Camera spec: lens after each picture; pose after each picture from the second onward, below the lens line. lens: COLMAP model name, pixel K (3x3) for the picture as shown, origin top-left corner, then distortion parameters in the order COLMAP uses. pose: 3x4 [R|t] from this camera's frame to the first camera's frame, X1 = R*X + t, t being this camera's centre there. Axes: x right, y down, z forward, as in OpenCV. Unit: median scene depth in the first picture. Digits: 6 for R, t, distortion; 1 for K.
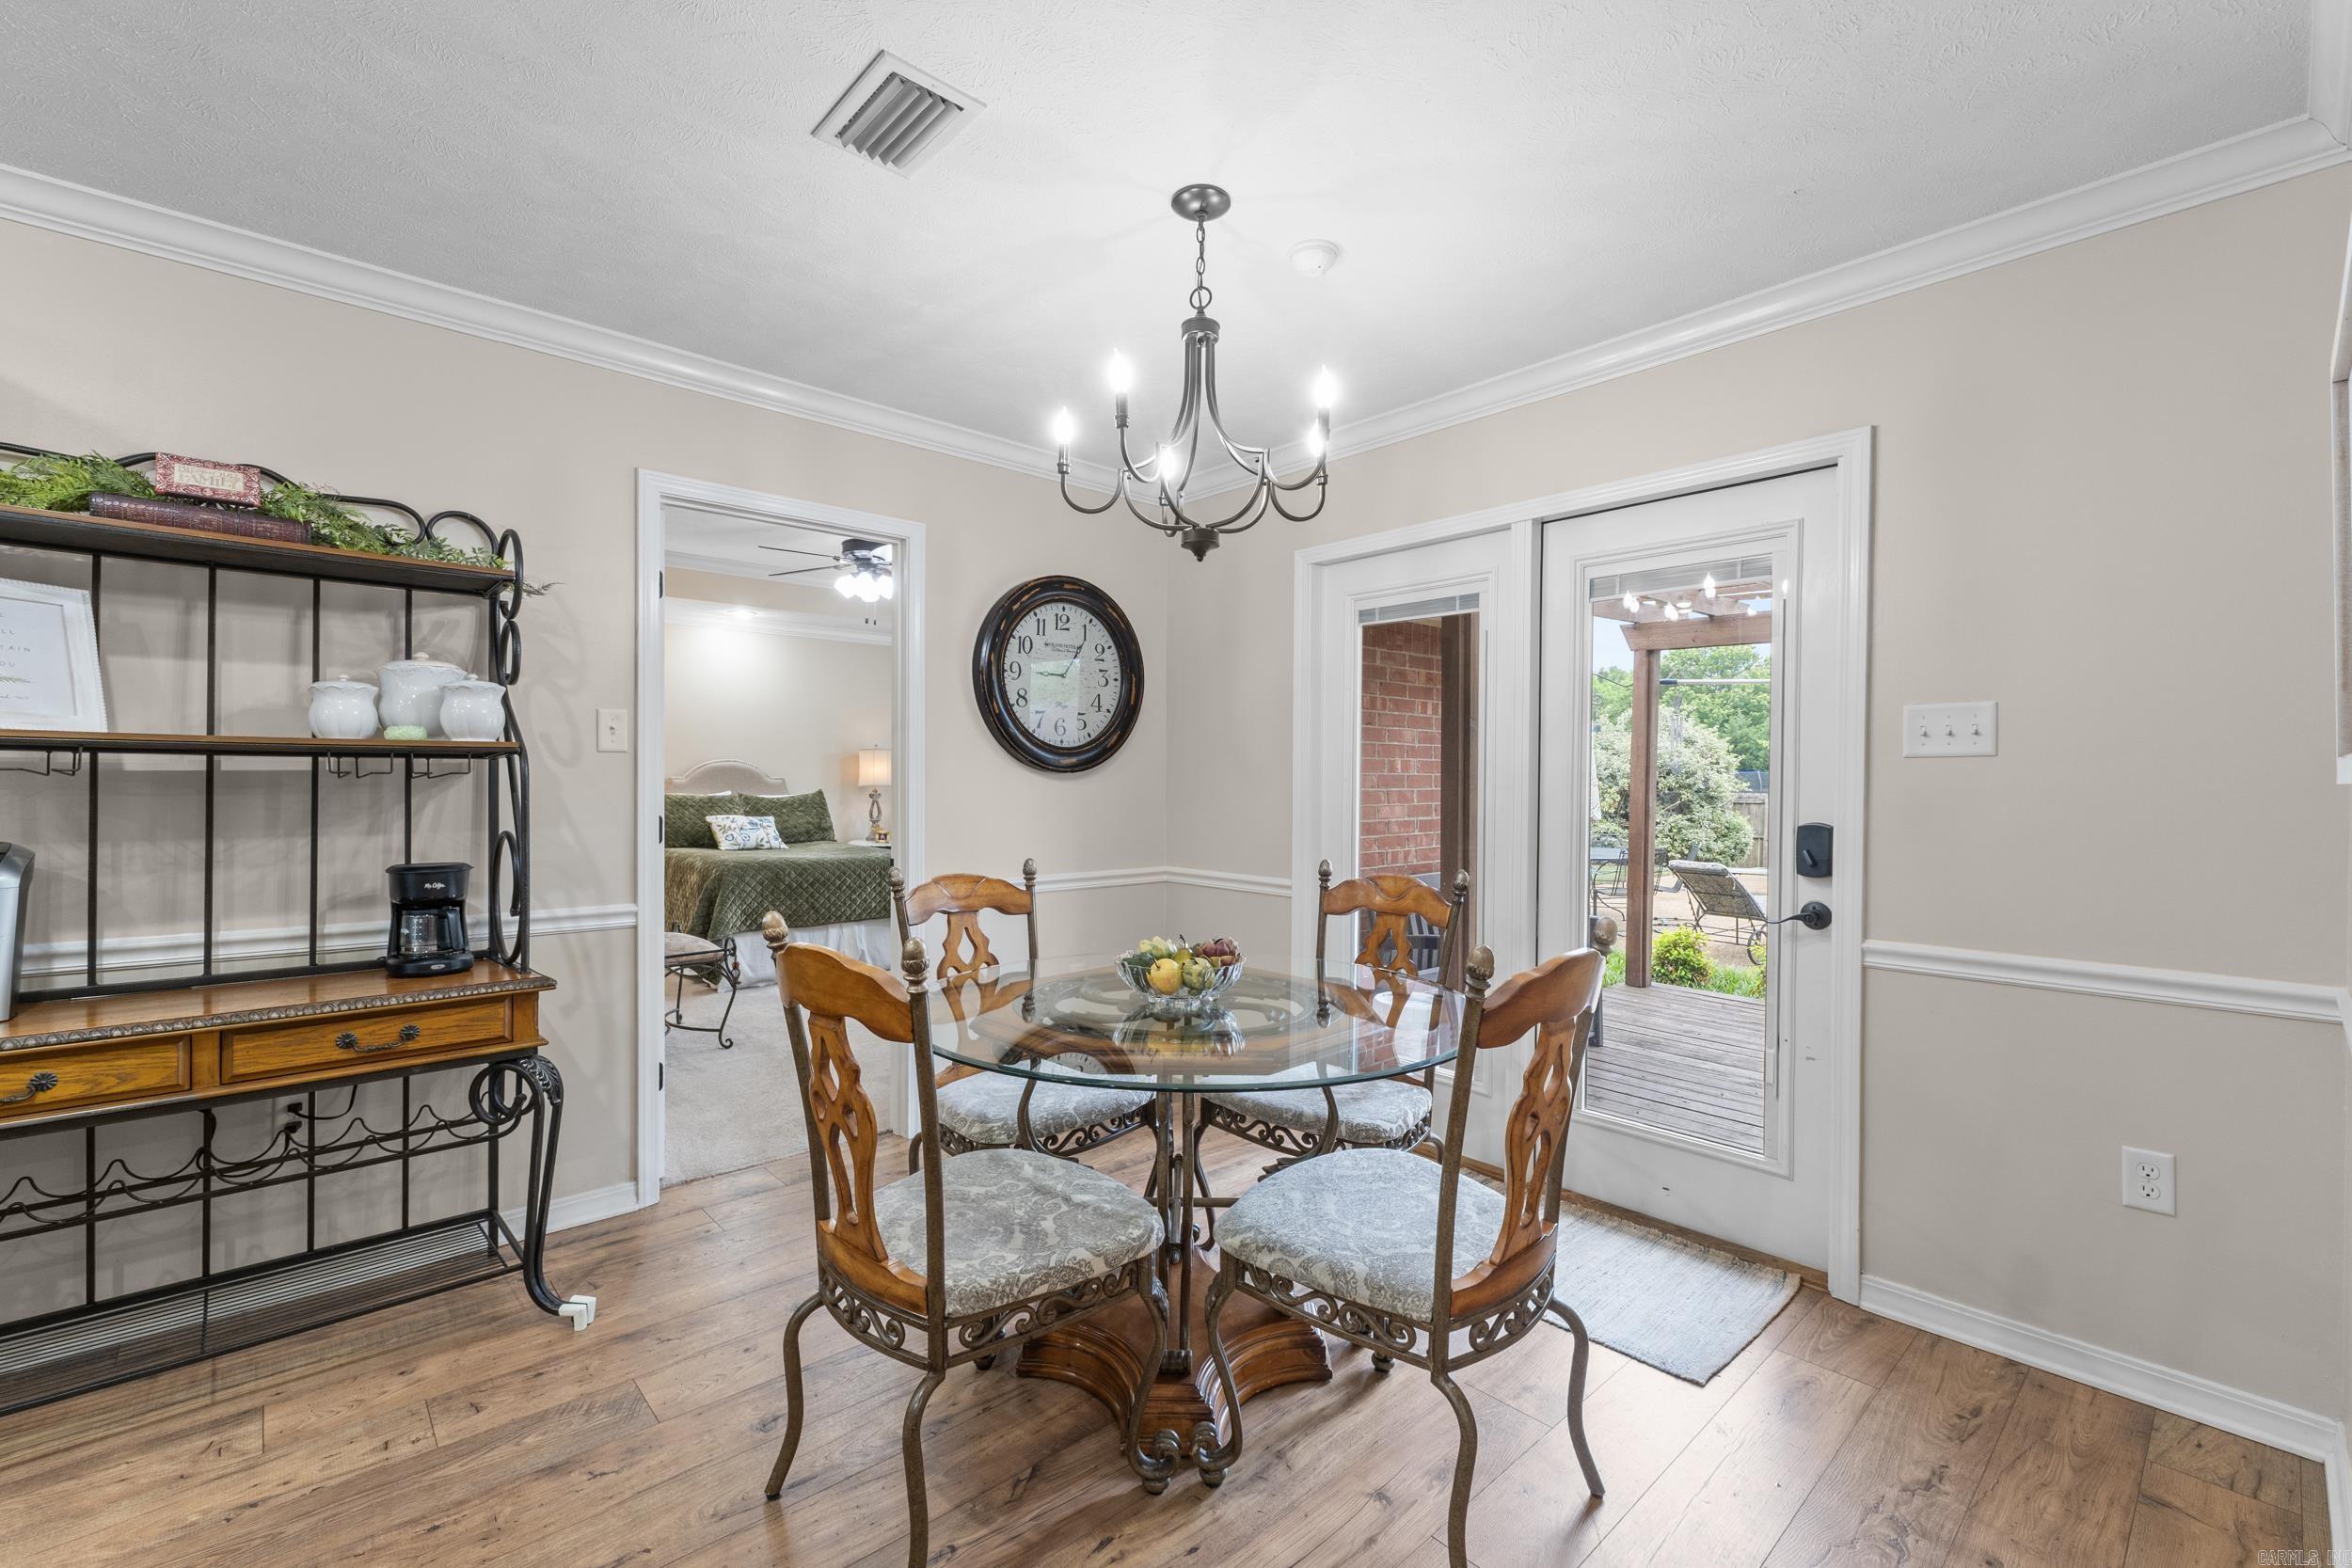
lens RADIAL K [[995.8, 0, 1182.1], [0, 995.8, 787.6], [0, 0, 1]] dist [0.001792, 0.000050]
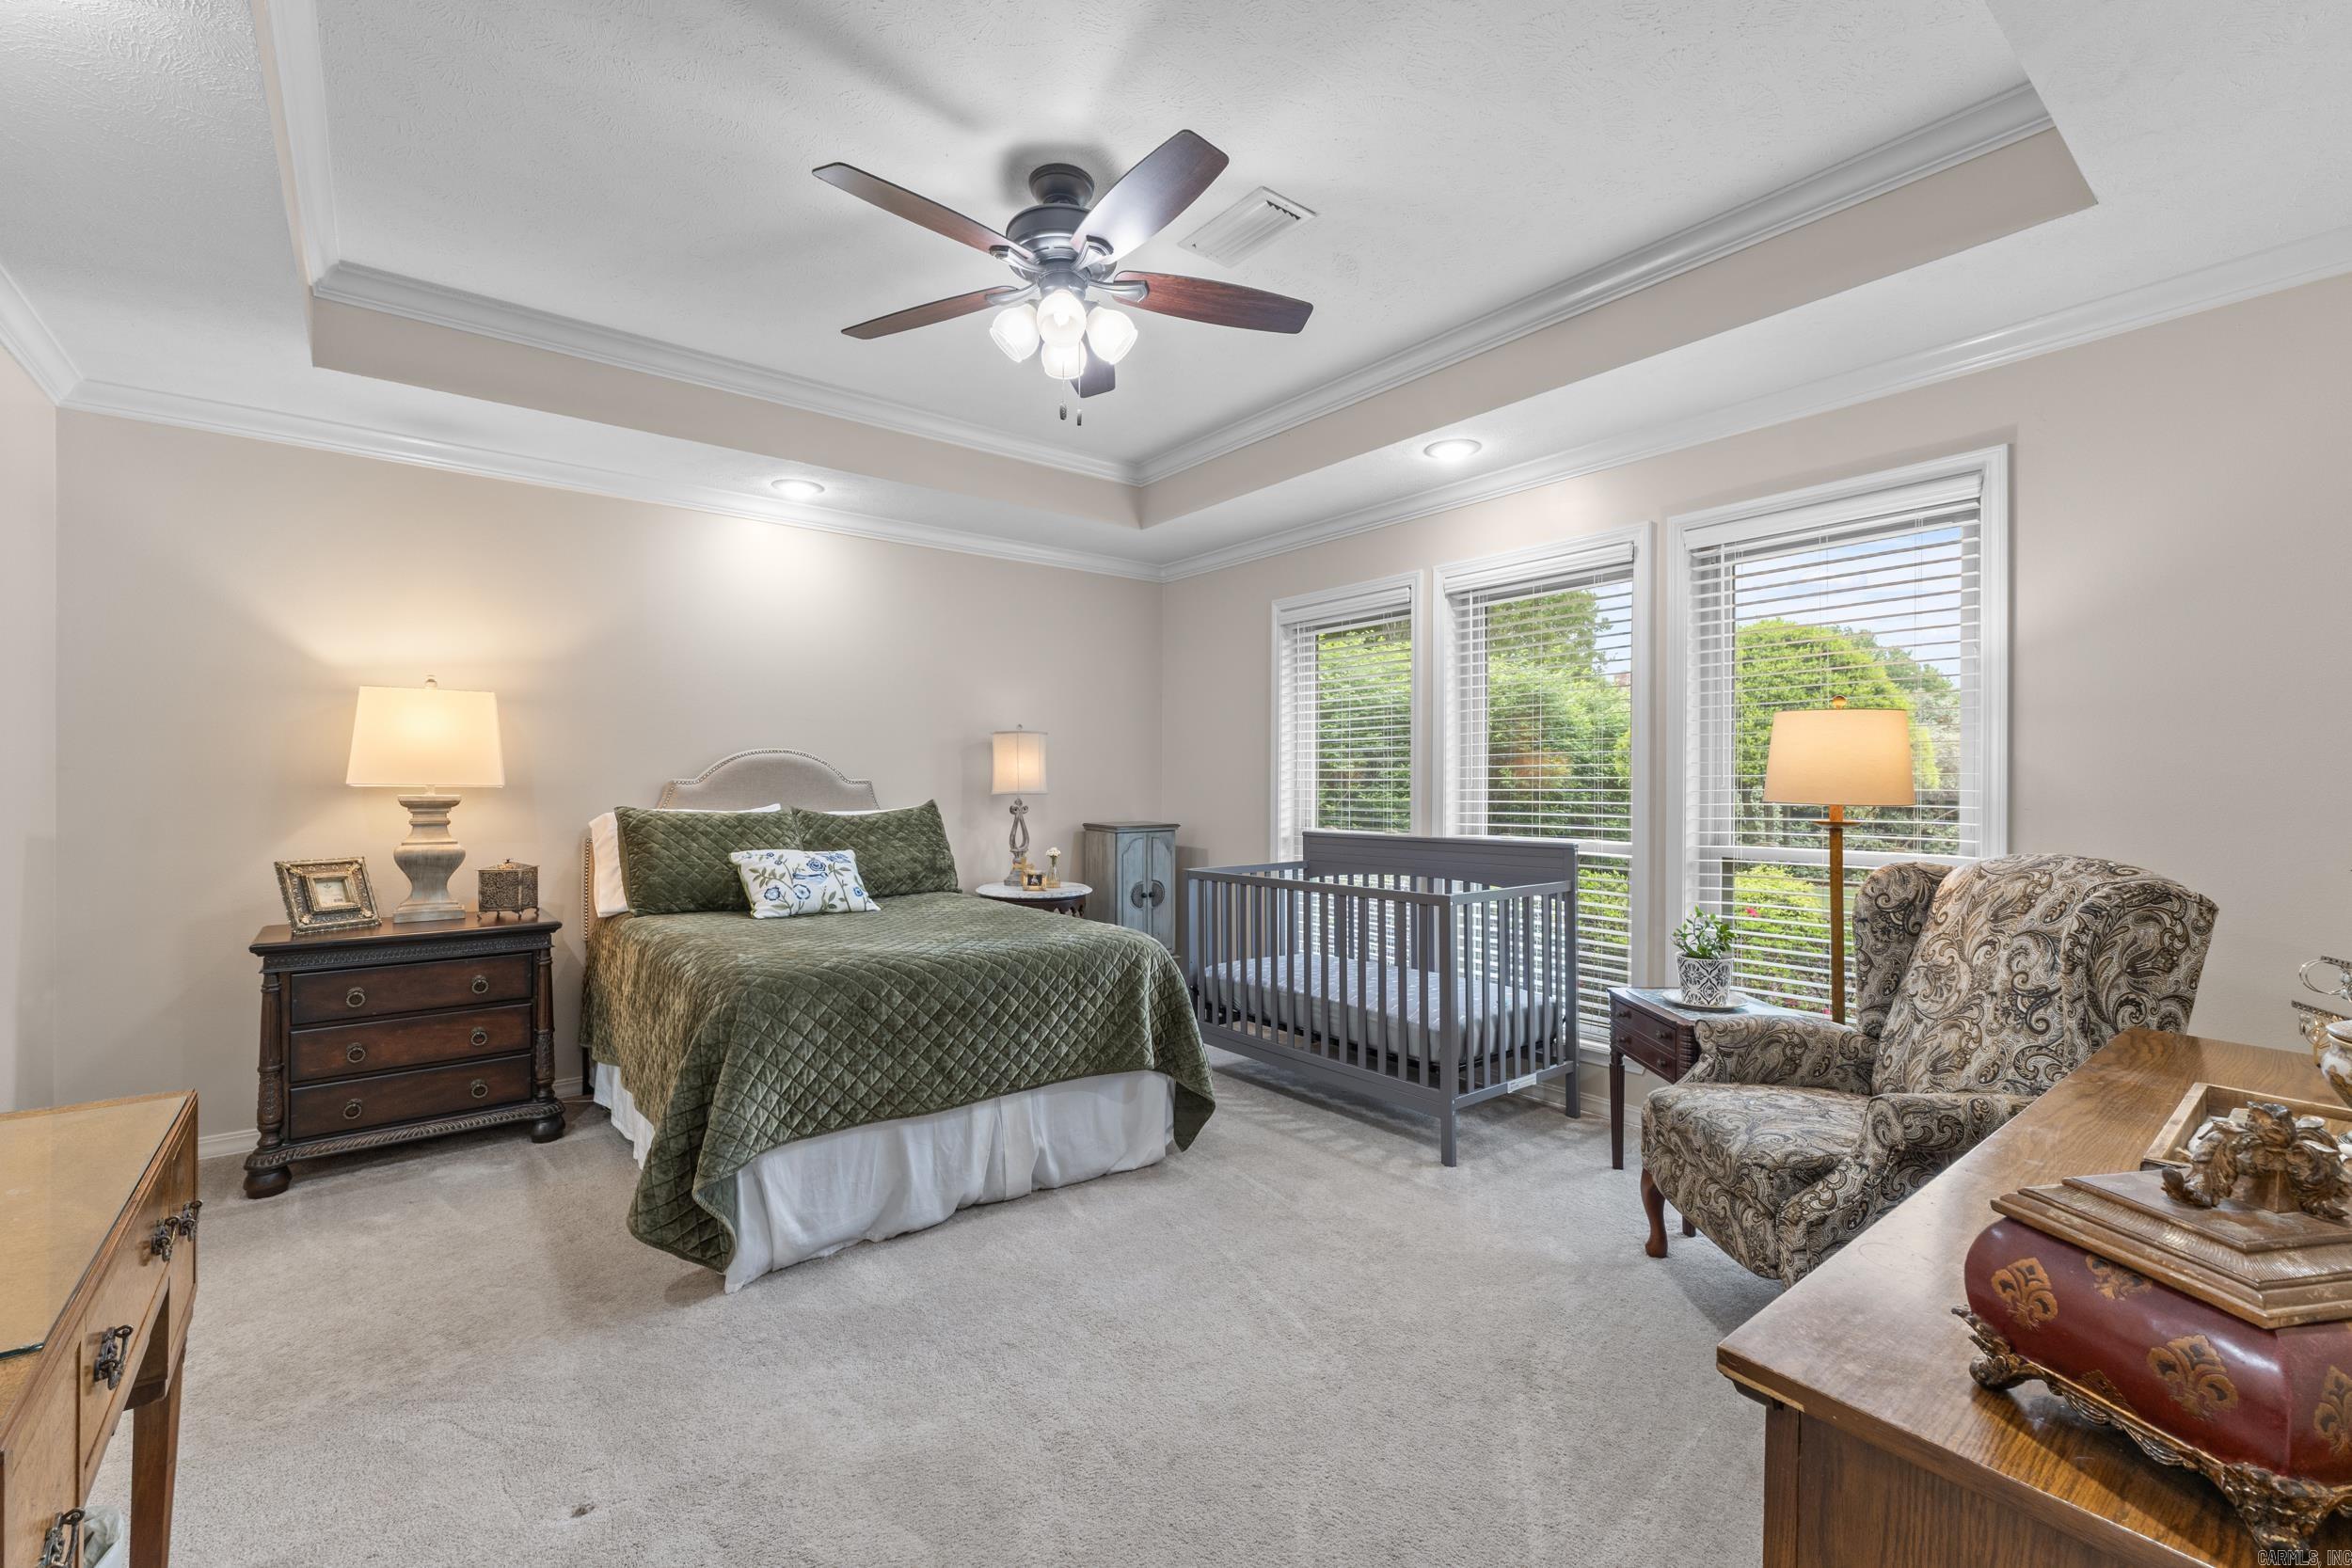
lens RADIAL K [[995.8, 0, 1182.1], [0, 995.8, 787.6], [0, 0, 1]] dist [0.001792, 0.000050]
pose [[0.997465, -0.006483, -0.070868, -0.192302], [0.006123, 0.999967, -0.005289, -0.001789], [0.070900, 0.004841, 0.997472, 0.469766]]
